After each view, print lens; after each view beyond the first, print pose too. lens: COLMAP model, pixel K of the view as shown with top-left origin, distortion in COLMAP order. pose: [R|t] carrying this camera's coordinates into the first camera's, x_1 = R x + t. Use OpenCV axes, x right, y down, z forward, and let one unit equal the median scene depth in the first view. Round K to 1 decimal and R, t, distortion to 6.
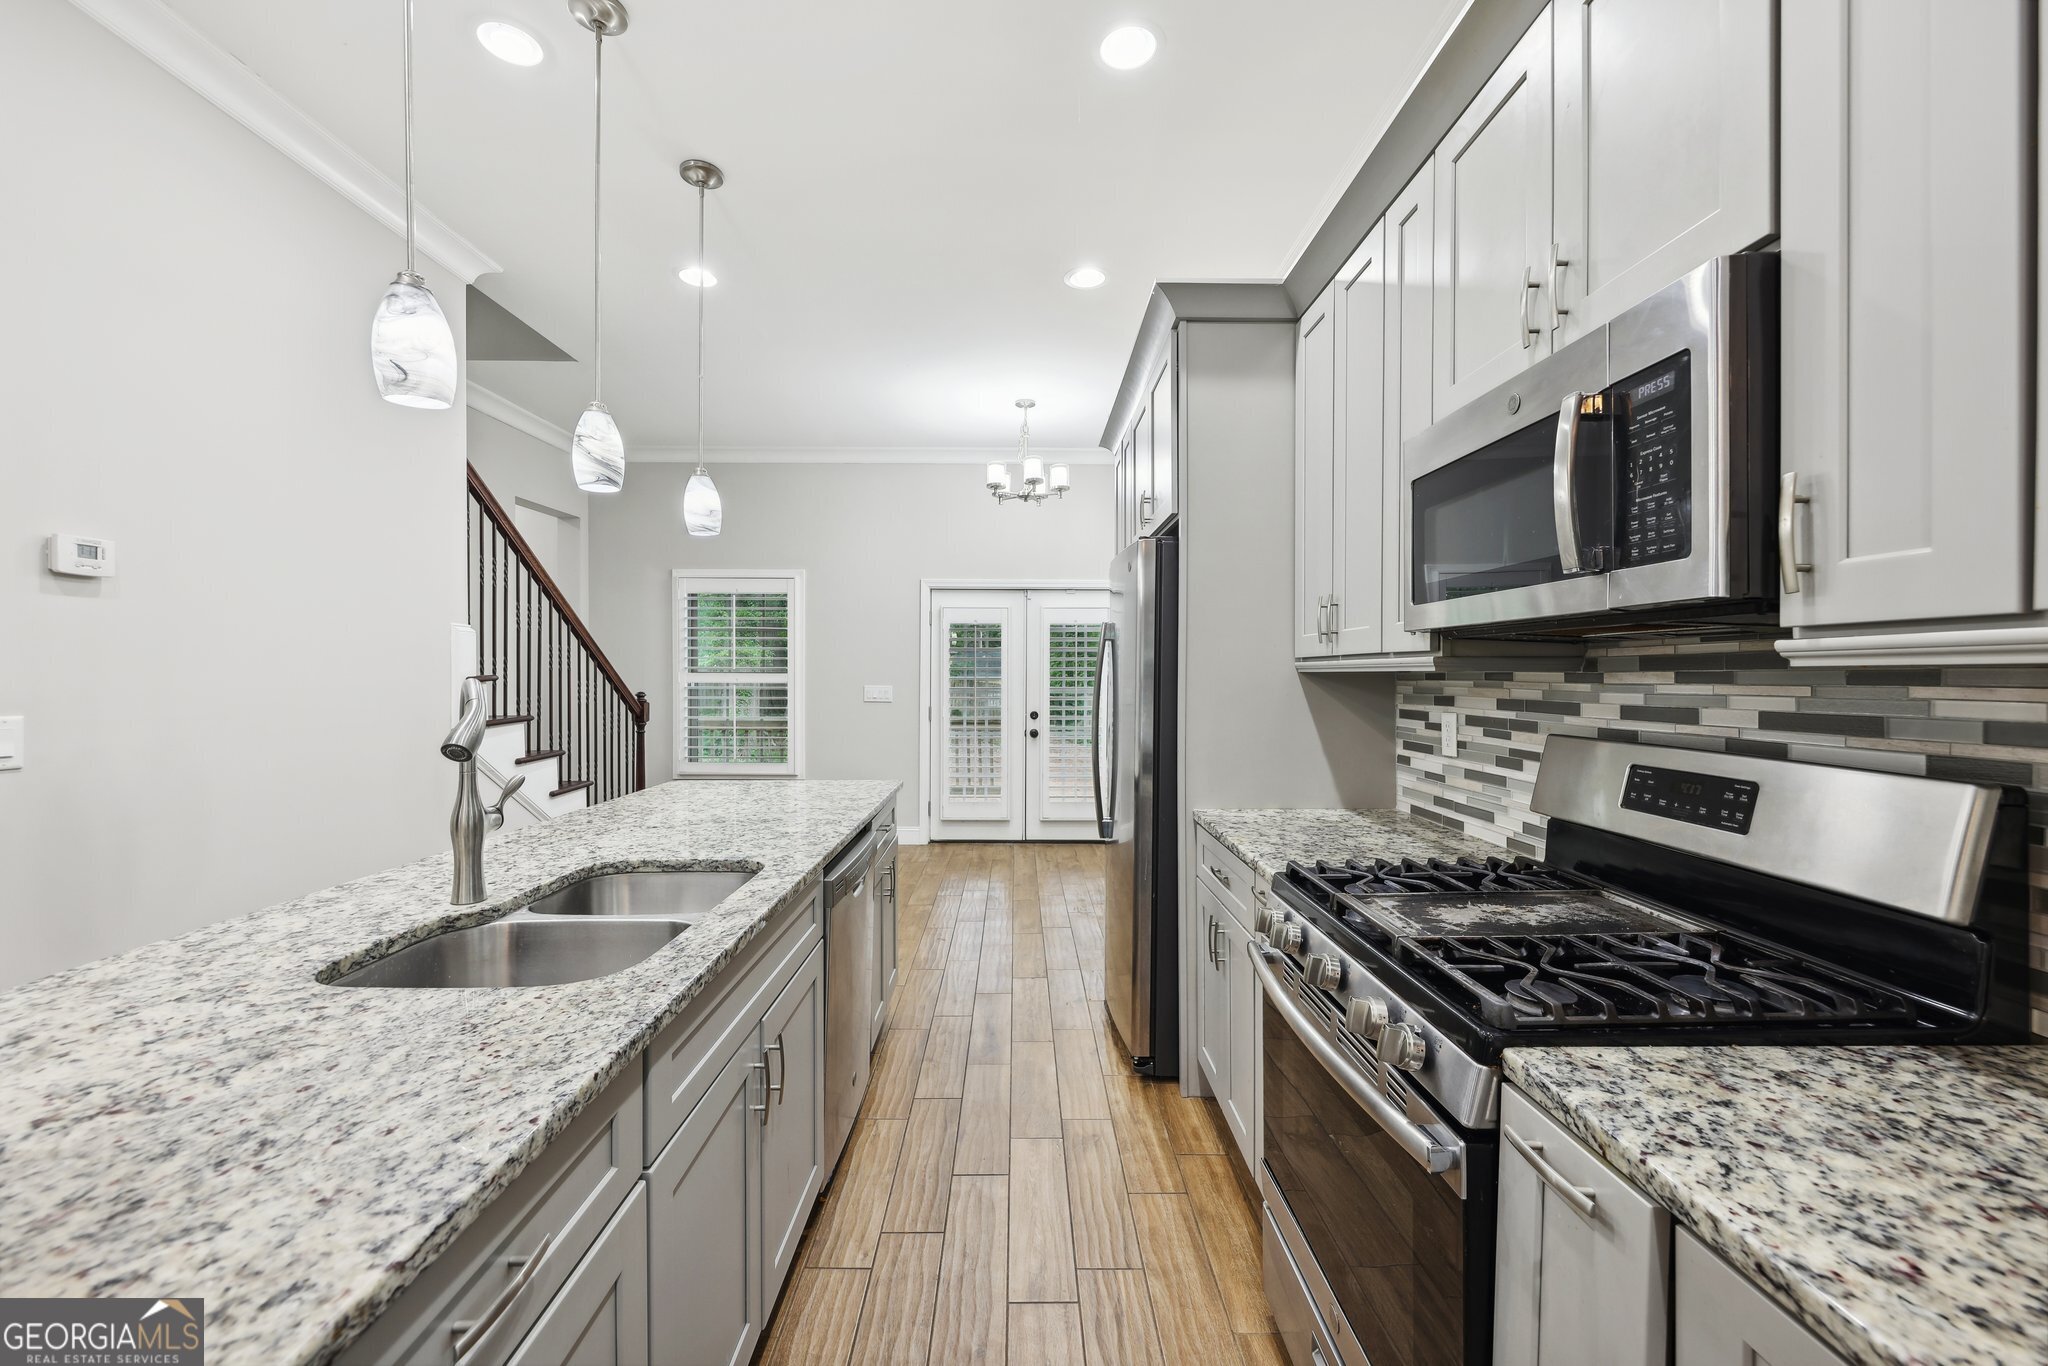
lens RADIAL K [[811.7, 0, 1019.1], [0, 811.7, 681.3], [0, 0, 1]] dist [0.003879, -0.000199]
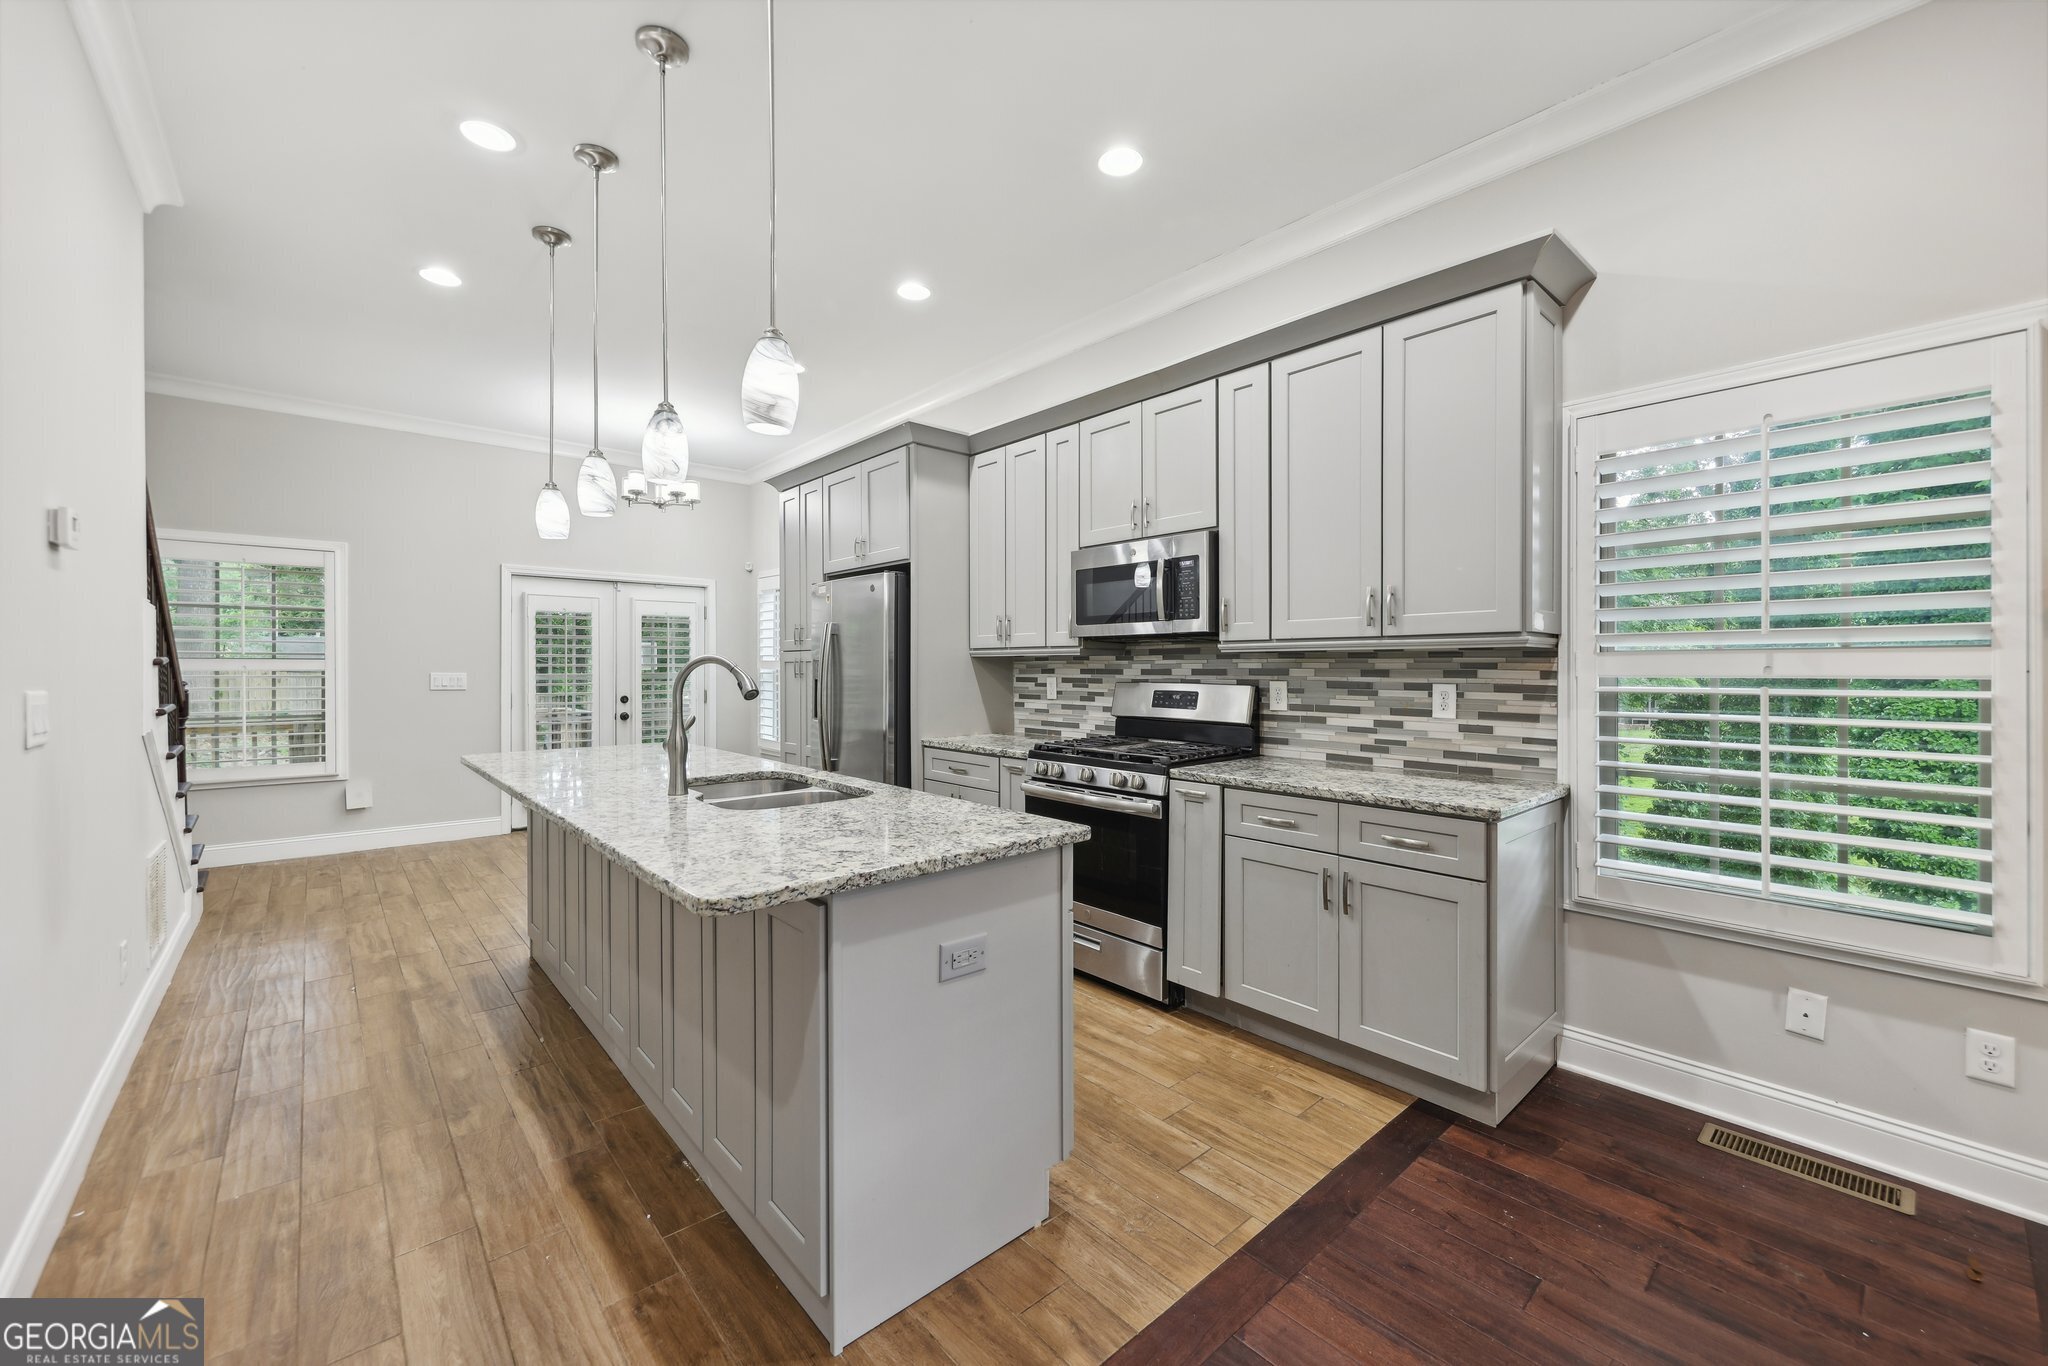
lens RADIAL K [[811.7, 0, 1022.5], [0, 811.7, 667.3], [0, 0, 1]] dist [0.003879, -0.000199]
pose [[0.754713, -0.003561, 0.656045, -0.882654], [0.008012, 0.999961, -0.003789, 0.023750], [-0.656006, 0.008116, 0.754712, -0.475037]]
